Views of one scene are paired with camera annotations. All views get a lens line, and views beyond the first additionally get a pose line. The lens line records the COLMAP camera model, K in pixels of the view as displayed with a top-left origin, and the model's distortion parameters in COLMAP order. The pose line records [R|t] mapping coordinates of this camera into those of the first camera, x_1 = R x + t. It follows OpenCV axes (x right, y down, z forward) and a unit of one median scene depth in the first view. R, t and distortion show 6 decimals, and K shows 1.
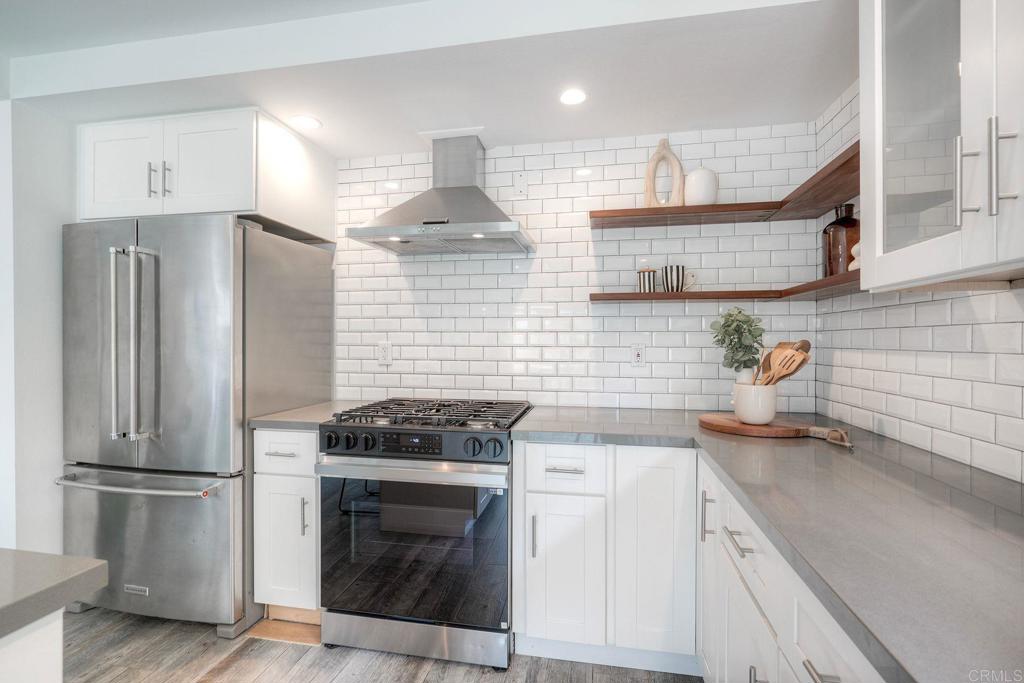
lens RADIAL K [[460.2, 0, 506.5], [0, 460.2, 340.6], [0, 0, 1]] dist [-0.001622, -0.000192]
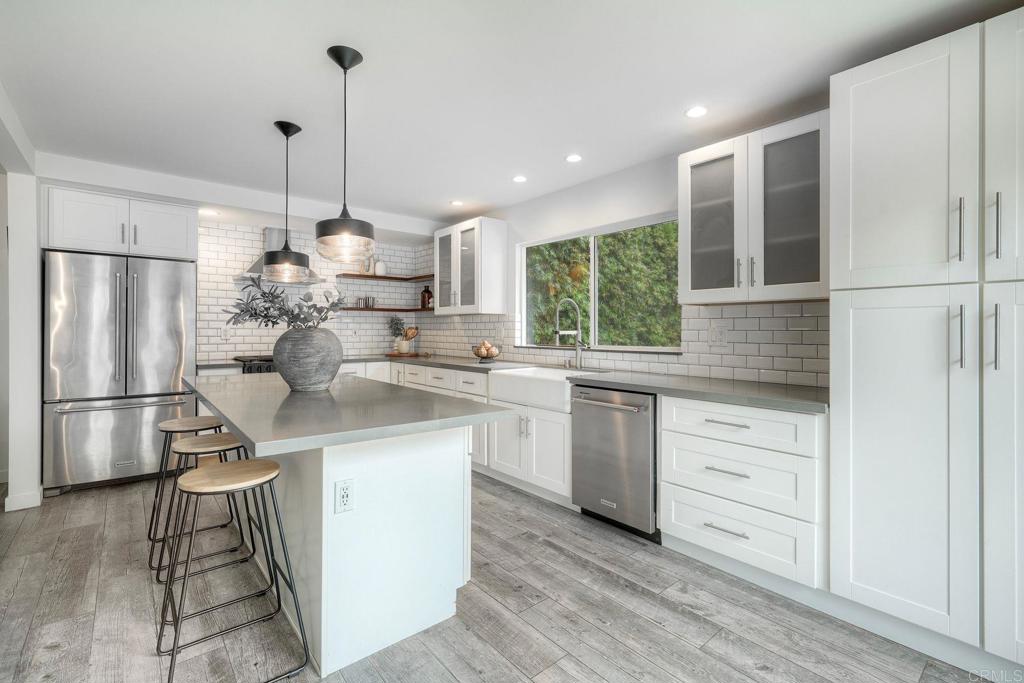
lens RADIAL K [[460.2, 0, 508.2], [0, 460.2, 333.0], [0, 0, 1]] dist [-0.001622, -0.000192]
pose [[0.614752, -0.006601, 0.788693, -1.336923], [-0.000884, 0.999959, 0.009058, 0.012913], [-0.788720, -0.006265, 0.614720, -1.319593]]
